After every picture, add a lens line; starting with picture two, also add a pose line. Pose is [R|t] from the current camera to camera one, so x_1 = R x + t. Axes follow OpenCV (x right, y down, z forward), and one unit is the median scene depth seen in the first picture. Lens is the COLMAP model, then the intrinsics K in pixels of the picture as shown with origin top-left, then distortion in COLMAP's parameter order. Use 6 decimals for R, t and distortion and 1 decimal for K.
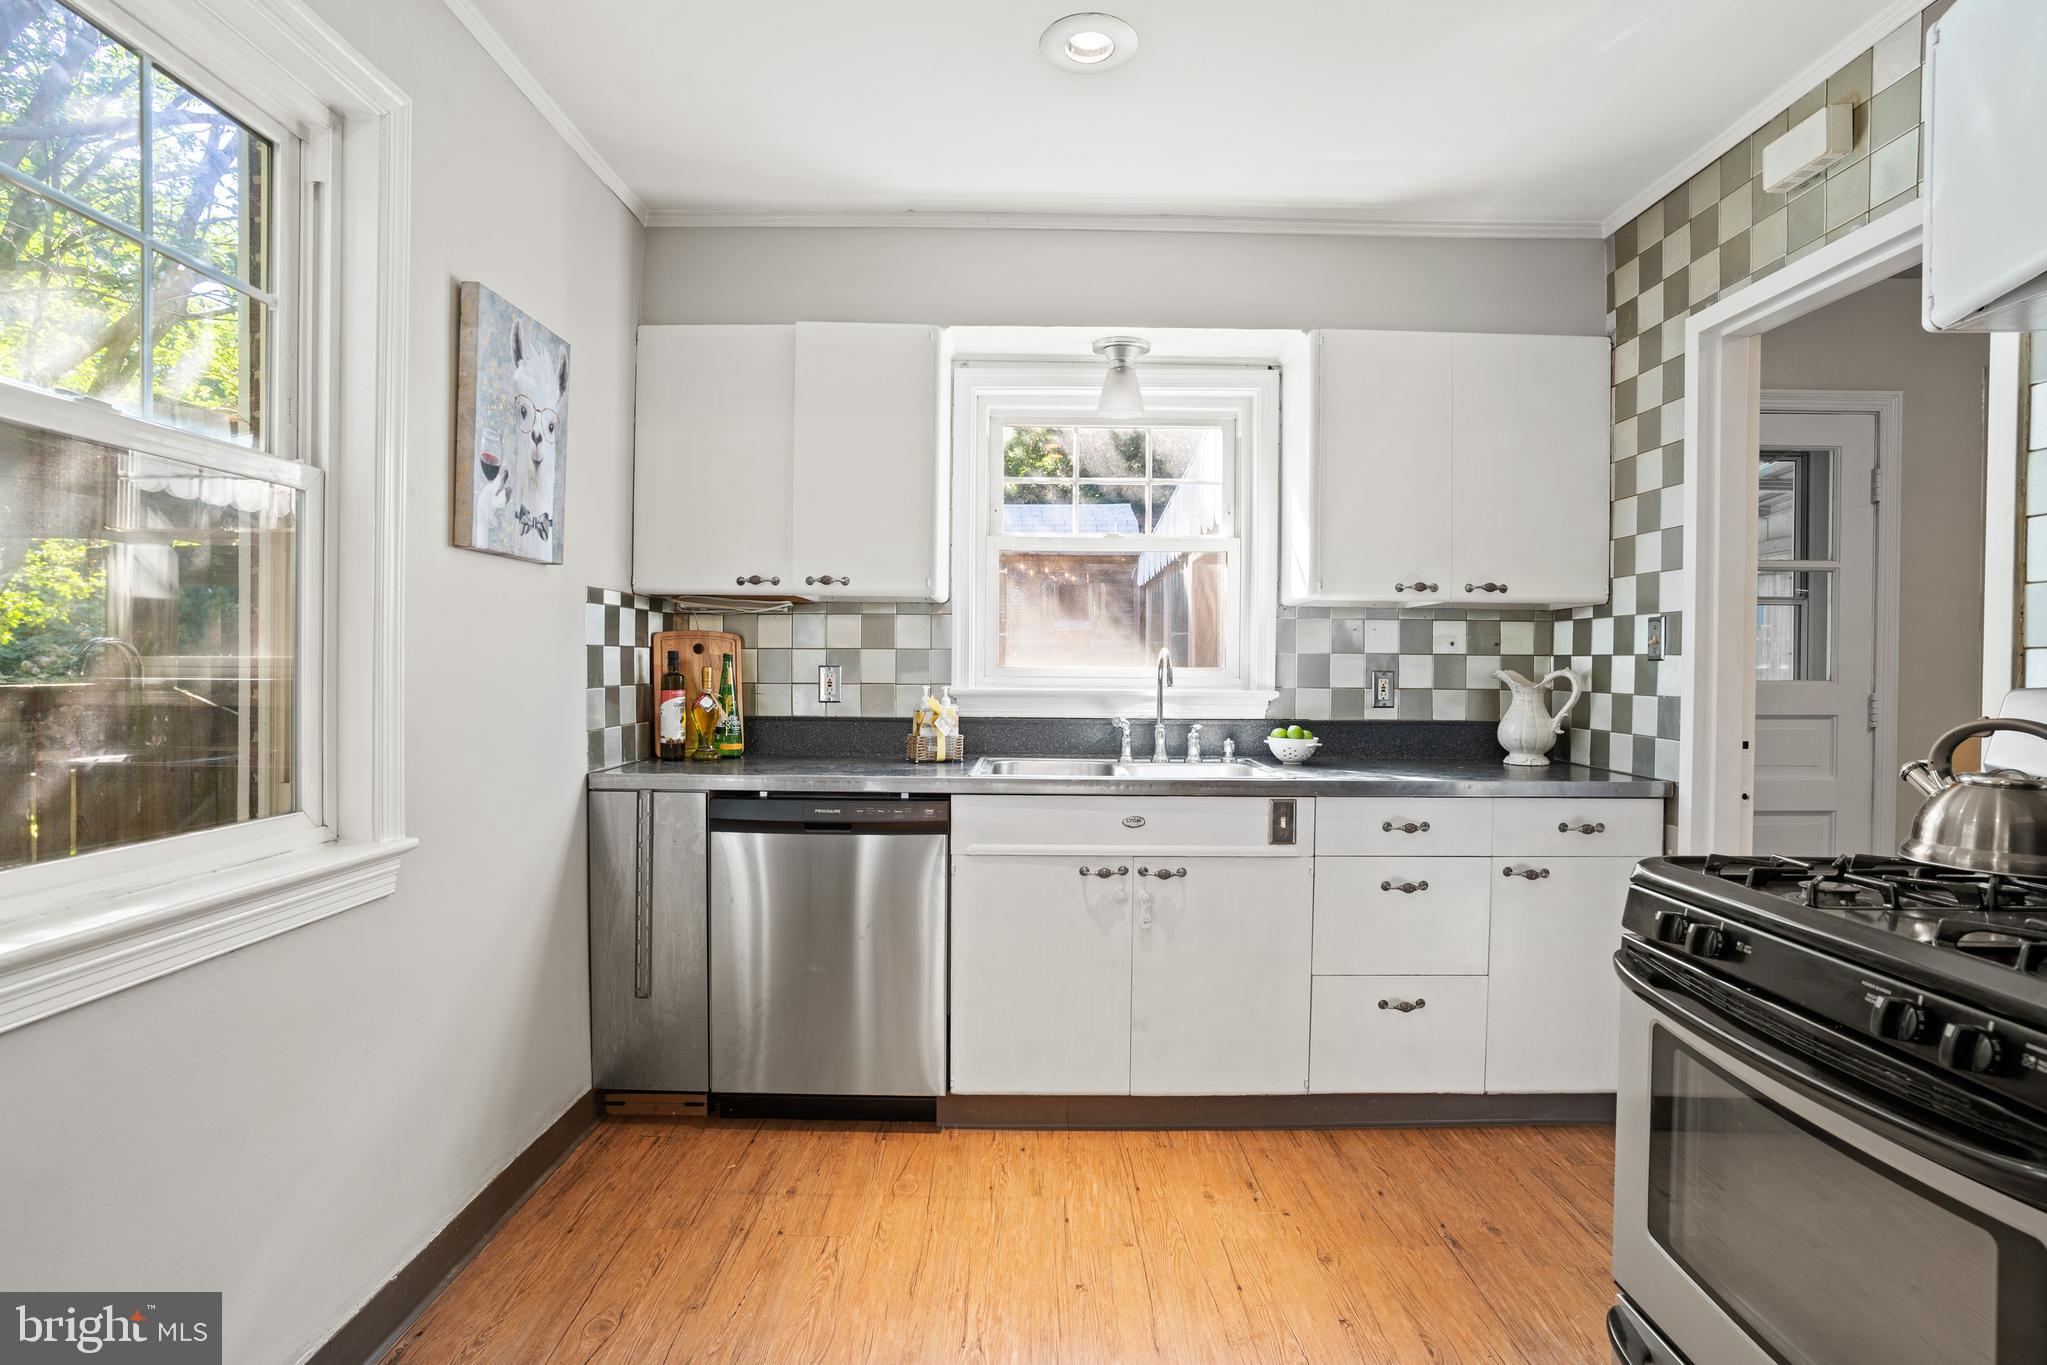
lens RADIAL K [[1019.0, 0, 1036.8], [0, 1019.0, 675.8], [0, 0, 1]] dist [-0.040617, 0.000715]
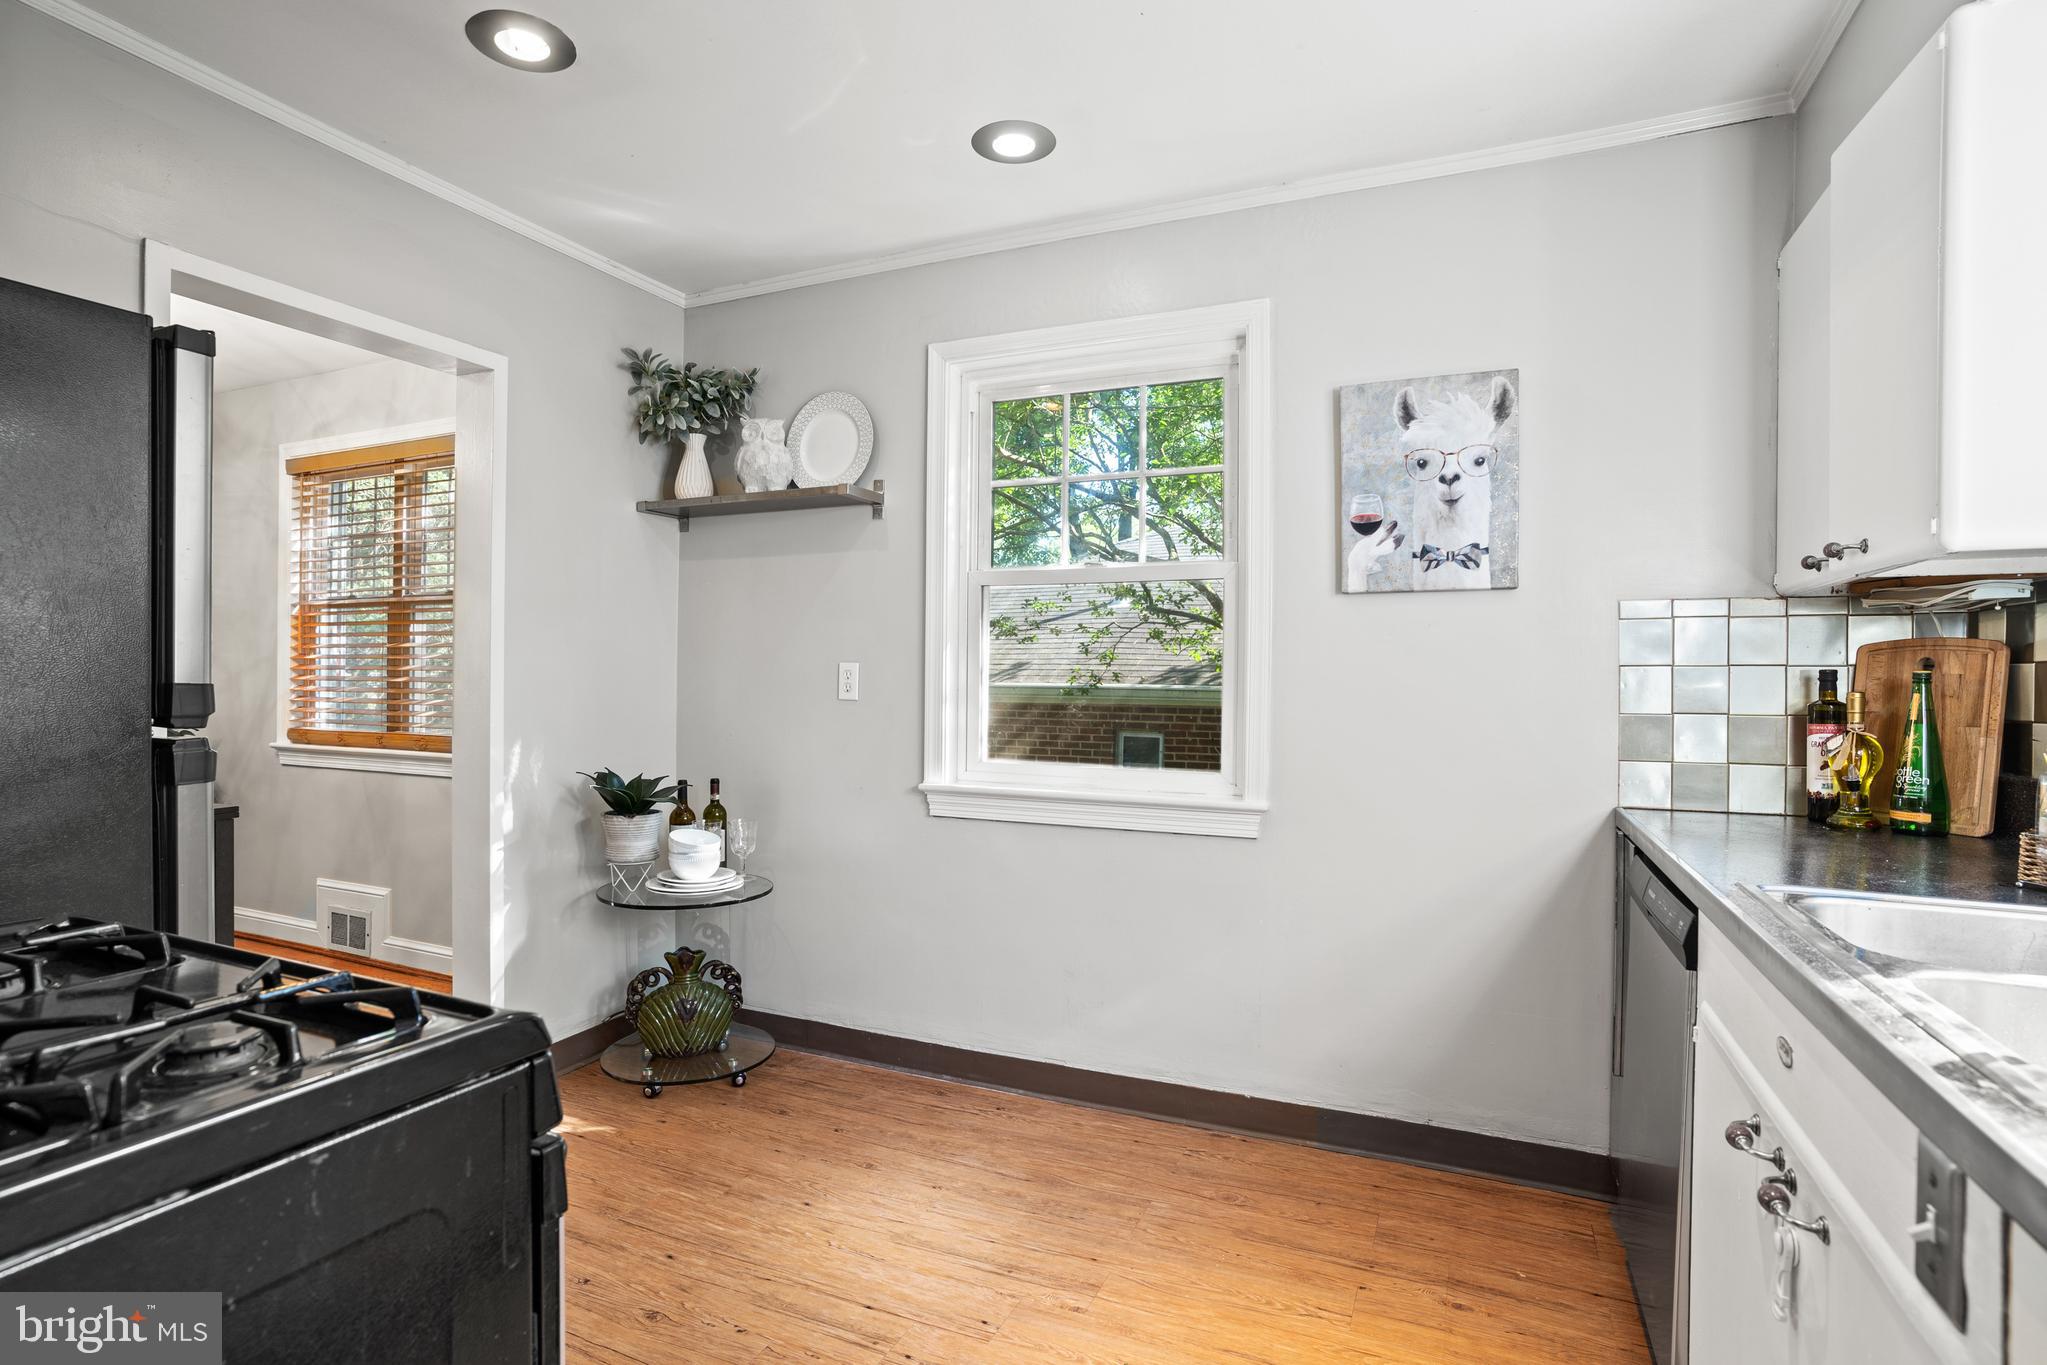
lens RADIAL K [[1020.8, 0, 1019.6], [0, 1020.8, 688.8], [0, 0, 1]] dist [-0.061057, 0.034138]
pose [[-0.413005, -0.003231, -0.910723, 0.519648], [-0.019630, 0.999793, 0.005355, -0.003484], [0.910517, 0.020089, -0.412983, 0.769994]]
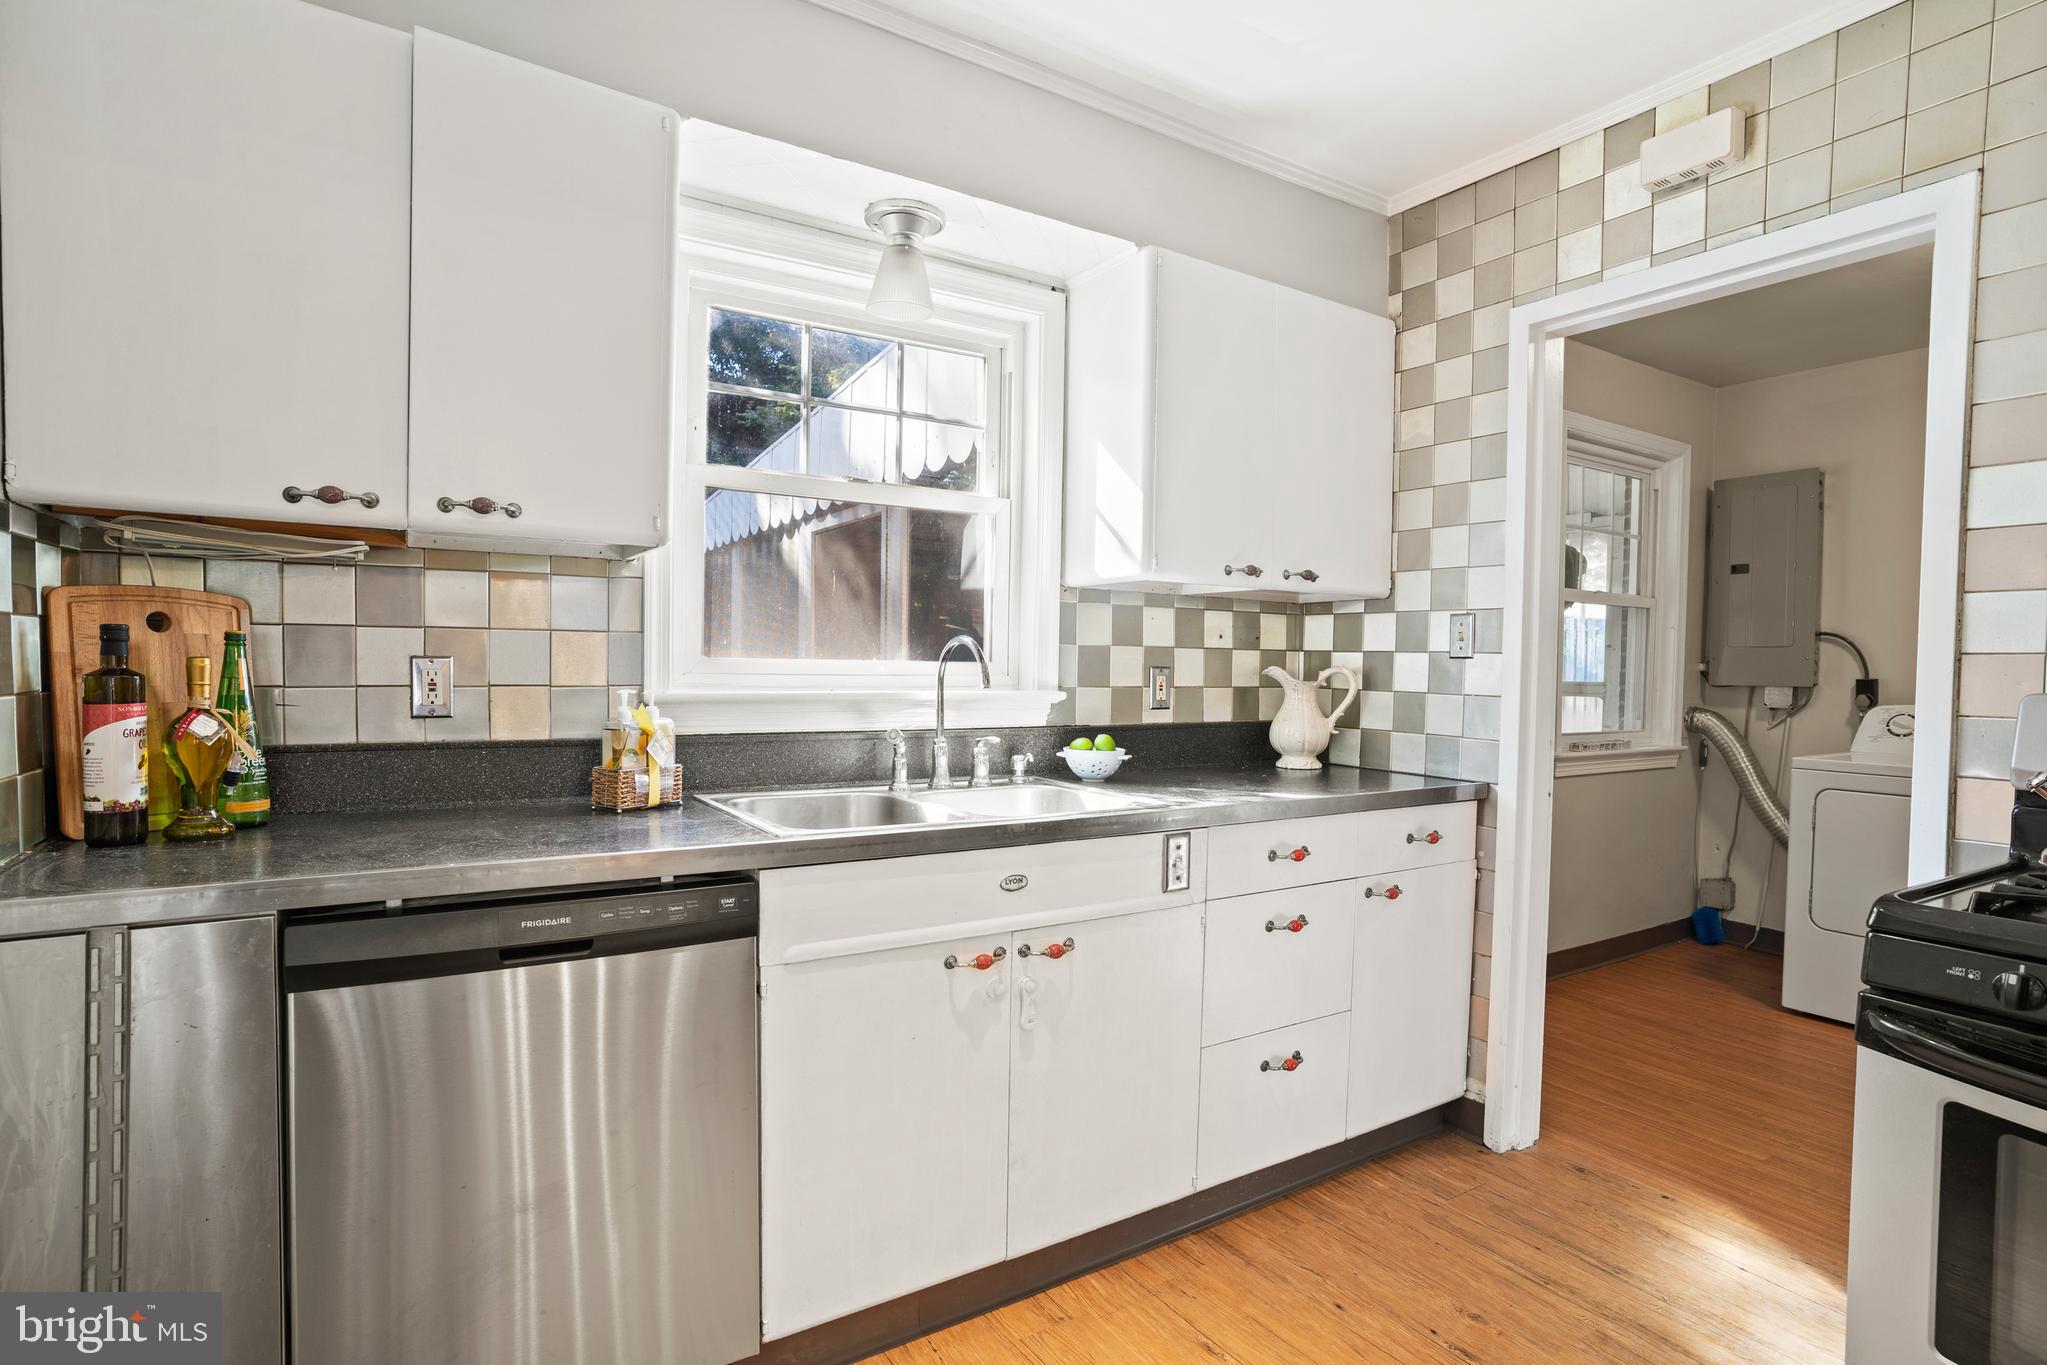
lens RADIAL K [[1020.8, 0, 1019.6], [0, 1020.8, 688.8], [0, 0, 1]] dist [-0.061057, 0.034138]
pose [[0.850298, -0.009012, 0.526224, -0.239372], [-0.004503, 0.999692, 0.024396, -0.007089], [-0.526282, -0.023113, 0.849996, 0.354098]]
